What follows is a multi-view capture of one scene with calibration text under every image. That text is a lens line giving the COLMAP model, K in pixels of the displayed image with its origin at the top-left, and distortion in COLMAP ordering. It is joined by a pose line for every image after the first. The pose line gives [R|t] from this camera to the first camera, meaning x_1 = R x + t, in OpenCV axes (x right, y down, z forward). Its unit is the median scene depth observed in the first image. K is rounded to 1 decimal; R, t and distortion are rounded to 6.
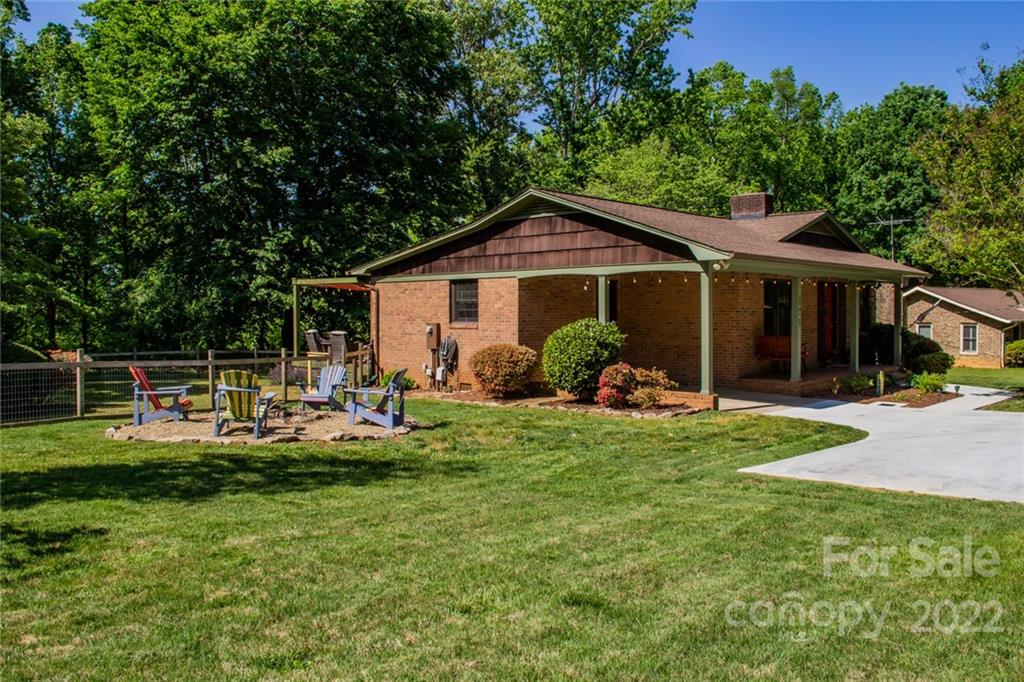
lens RADIAL K [[853.4, 0, 510.1], [0, 853.4, 341.4], [0, 0, 1]] dist [-0.102489, 0.006470]
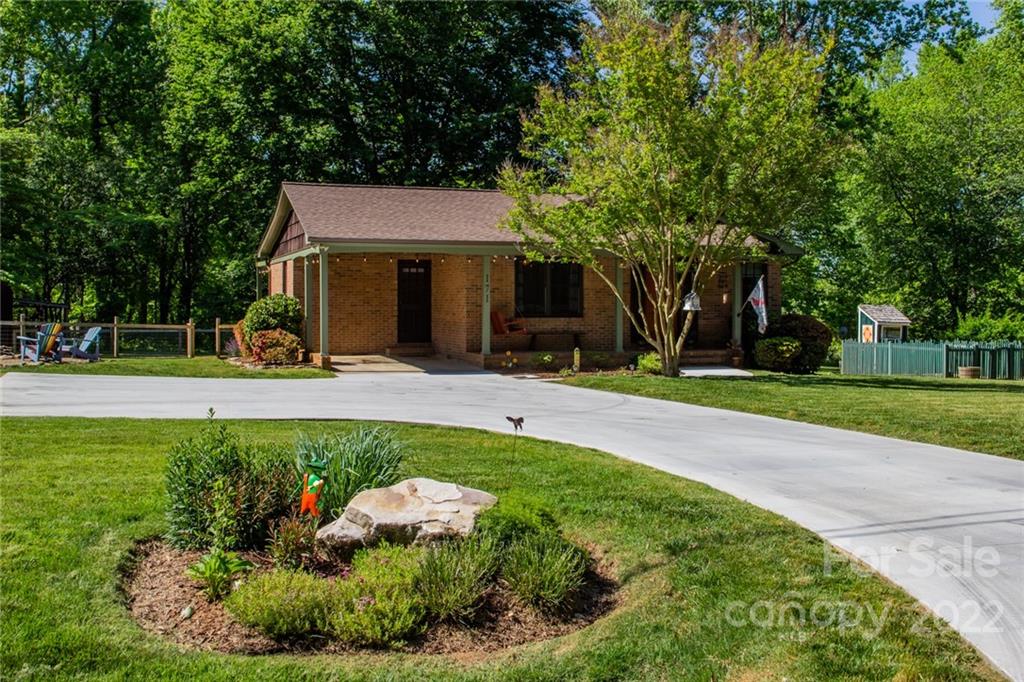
lens RADIAL K [[1204.1, 0, 510.2], [0, 1204.1, 336.6], [0, 0, 1]] dist [-0.004761, 0.000000]
pose [[0.871492, 0.018965, -0.490043, 1.076136], [-0.022577, 0.999744, -0.001461, 0.026207], [0.489890, 0.012337, 0.871697, -0.289481]]
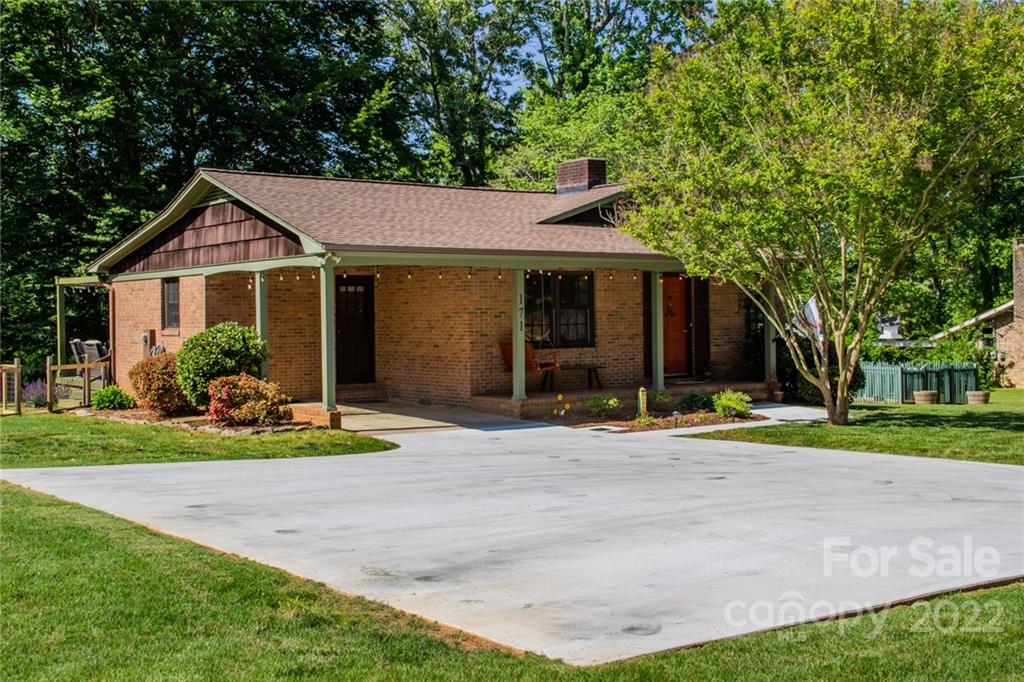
lens RADIAL K [[1271.2, 0, 511.3], [0, 1271.2, 343.8], [0, 0, 1]] dist [0.018023, 0.000000]
pose [[0.982459, -0.003516, -0.186446, 0.543333], [0.001121, 0.999916, -0.012949, 0.010224], [0.186476, 0.012513, 0.982380, -0.184291]]
